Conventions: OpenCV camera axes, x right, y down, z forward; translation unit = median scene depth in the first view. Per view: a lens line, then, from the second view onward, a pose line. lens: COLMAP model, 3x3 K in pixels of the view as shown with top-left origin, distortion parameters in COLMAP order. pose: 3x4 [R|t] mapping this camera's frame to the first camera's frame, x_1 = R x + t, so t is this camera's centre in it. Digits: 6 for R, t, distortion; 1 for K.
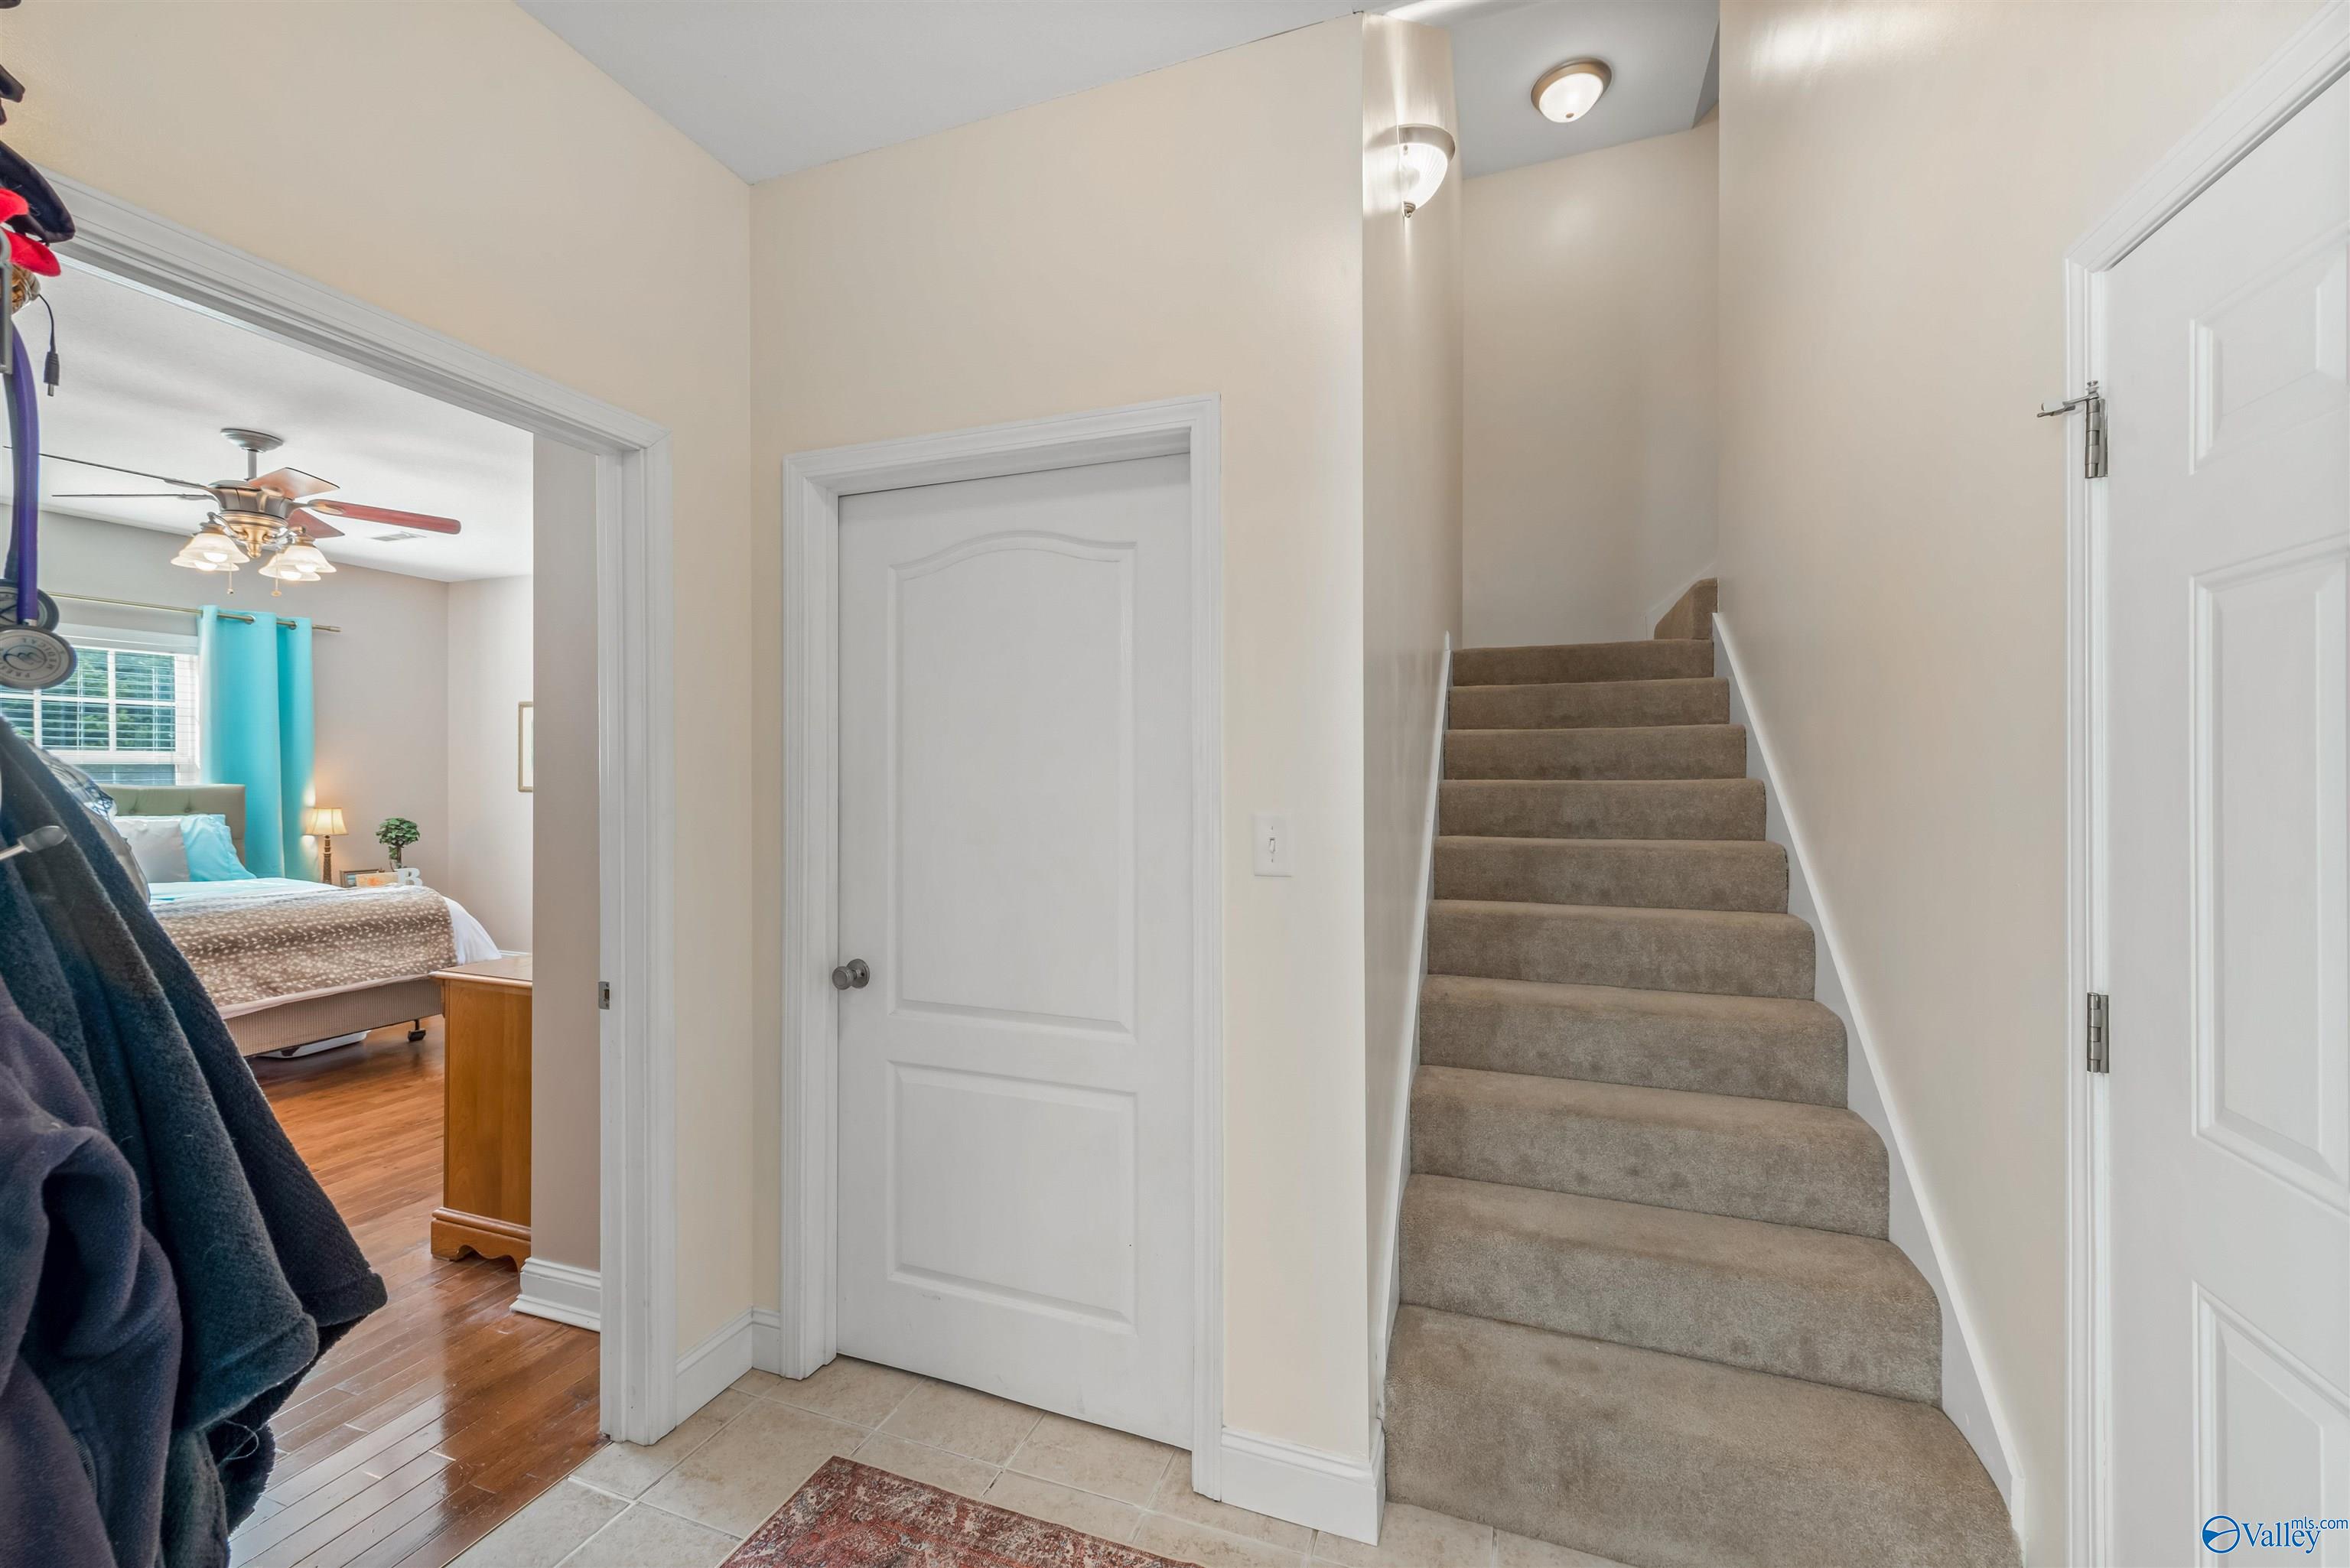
lens RADIAL K [[919.4, 0, 1189.9], [0, 919.4, 778.2], [0, 0, 1]] dist [0.005610, -0.001291]
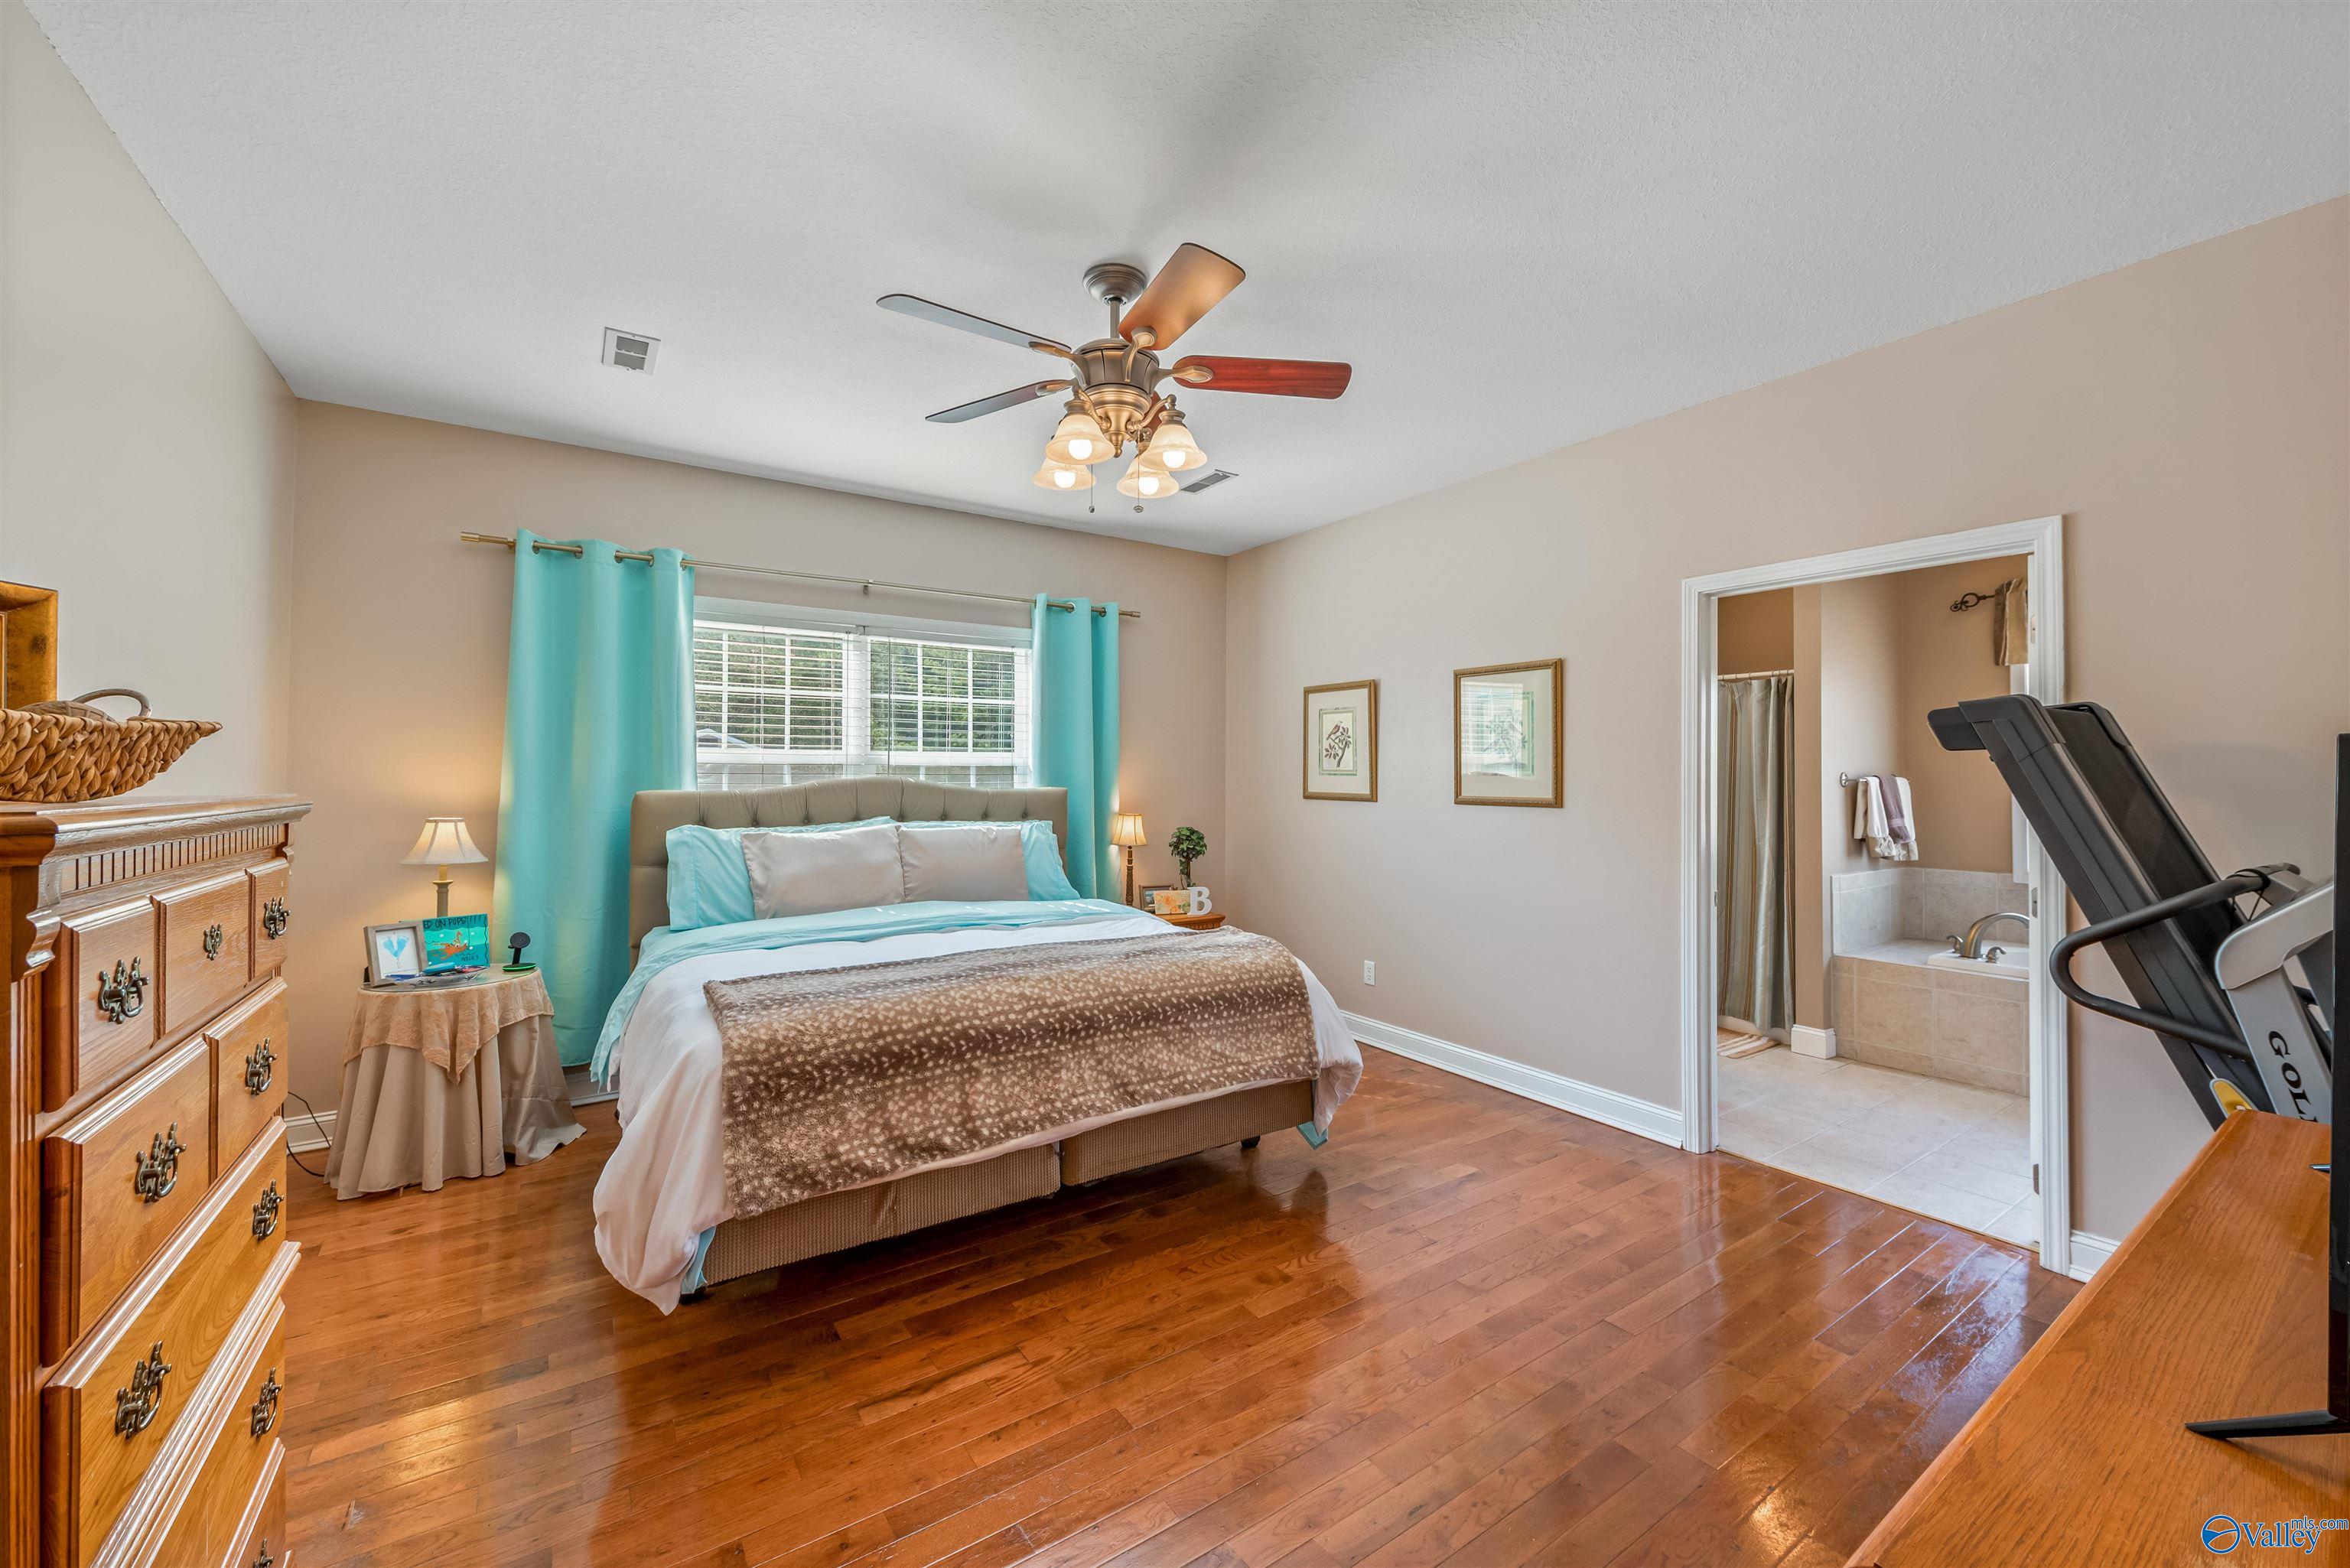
lens RADIAL K [[919.4, 0, 1184.3], [0, 919.4, 771.8], [0, 0, 1]] dist [0.005610, -0.001291]
pose [[0.809465, -0.002580, -0.587163, -0.424815], [-0.003683, 0.999948, -0.009470, -0.001053], [0.587157, 0.009828, 0.809414, 0.357819]]
